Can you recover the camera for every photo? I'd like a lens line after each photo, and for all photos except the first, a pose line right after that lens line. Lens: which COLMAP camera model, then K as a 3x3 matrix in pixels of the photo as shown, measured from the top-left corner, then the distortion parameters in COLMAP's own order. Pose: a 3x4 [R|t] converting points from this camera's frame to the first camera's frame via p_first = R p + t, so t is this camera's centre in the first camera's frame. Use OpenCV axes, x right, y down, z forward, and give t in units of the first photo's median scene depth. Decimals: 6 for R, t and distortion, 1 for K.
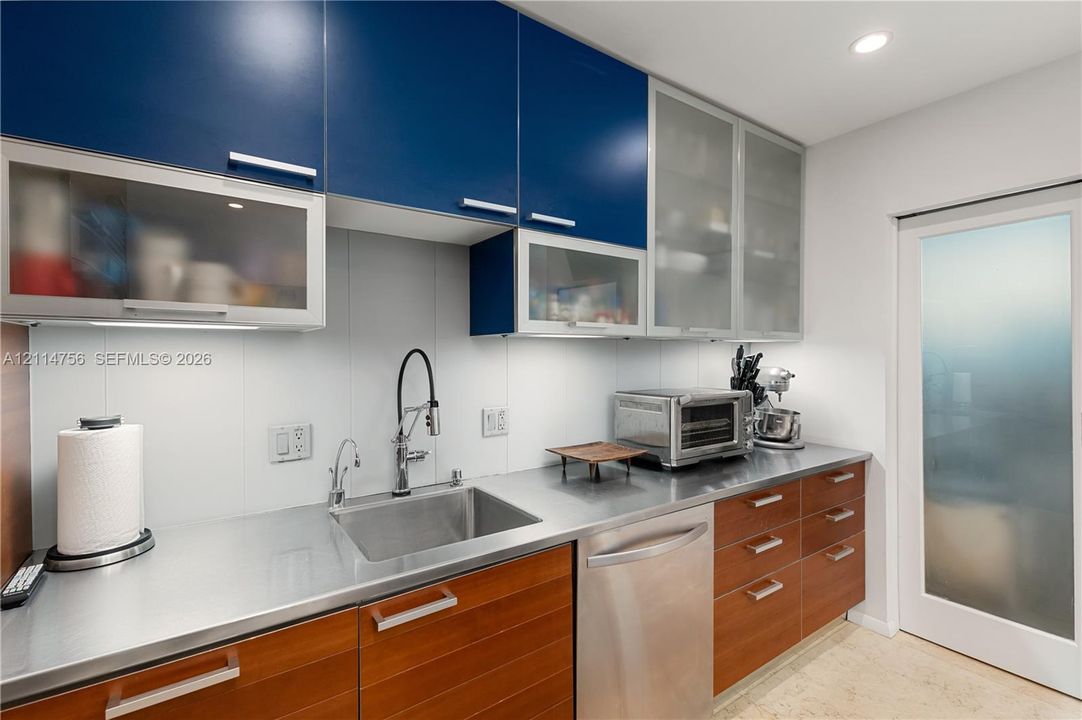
lens RADIAL K [[482.0, 0, 545.3], [0, 482.0, 353.7], [0, 0, 1]] dist [0.017514, 0.000405]
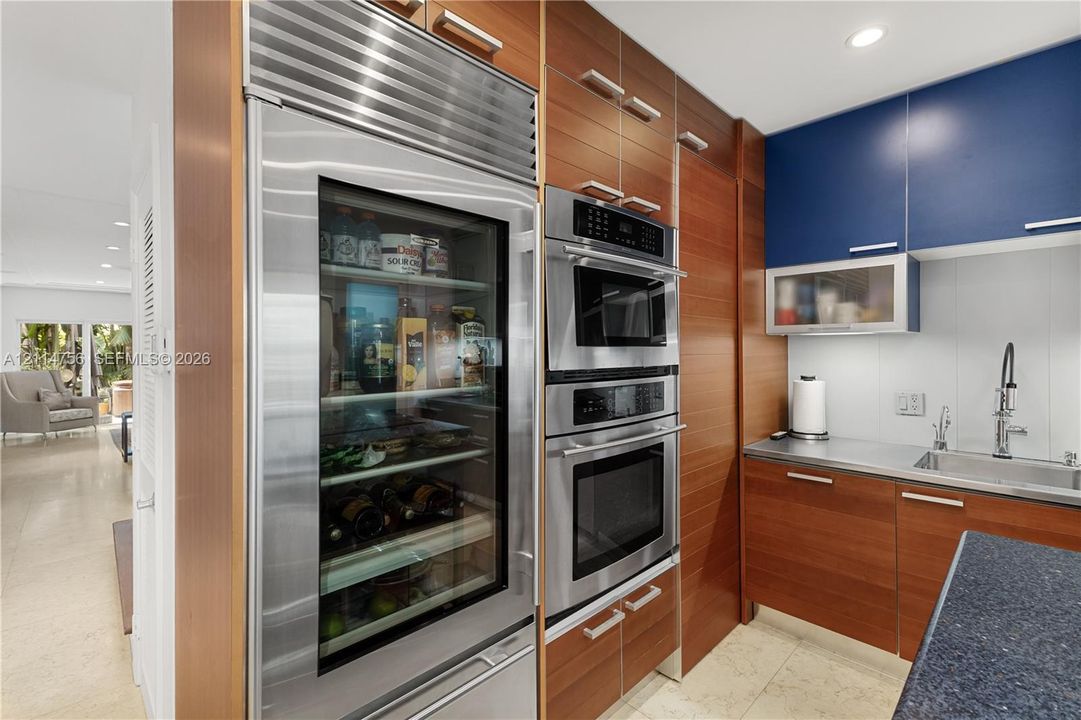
lens RADIAL K [[485.3, 0, 536.4], [0, 485.3, 351.2], [0, 0, 1]] dist [0.002414, 0.000549]
pose [[0.149034, 0.001359, -0.988831, 1.037760], [0.000784, 0.999999, 0.001492, 0.010915], [0.988832, -0.000998, 0.149033, -0.532834]]
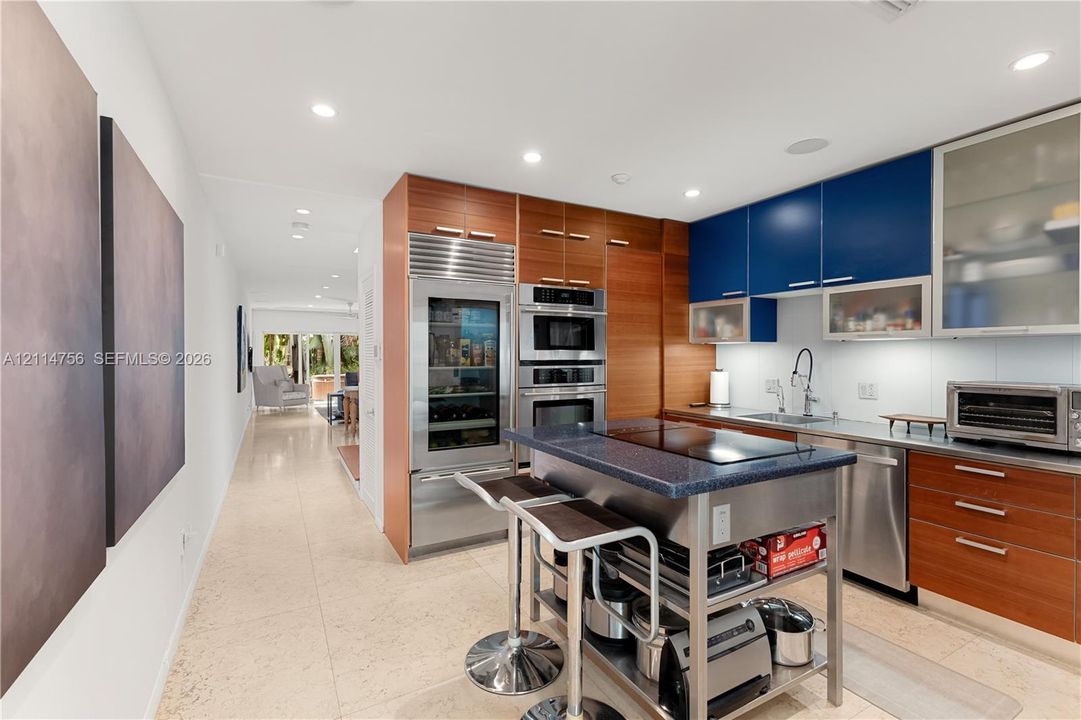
lens RADIAL K [[481.5, 0, 544.8], [0, 481.5, 353.7], [0, 0, 1]] dist [0.017514, 0.000405]
pose [[-0.091593, -0.001646, -0.995795, 2.577167], [-0.003285, 0.999994, -0.001350, 0.024578], [0.995791, 0.003148, -0.091598, 0.041890]]
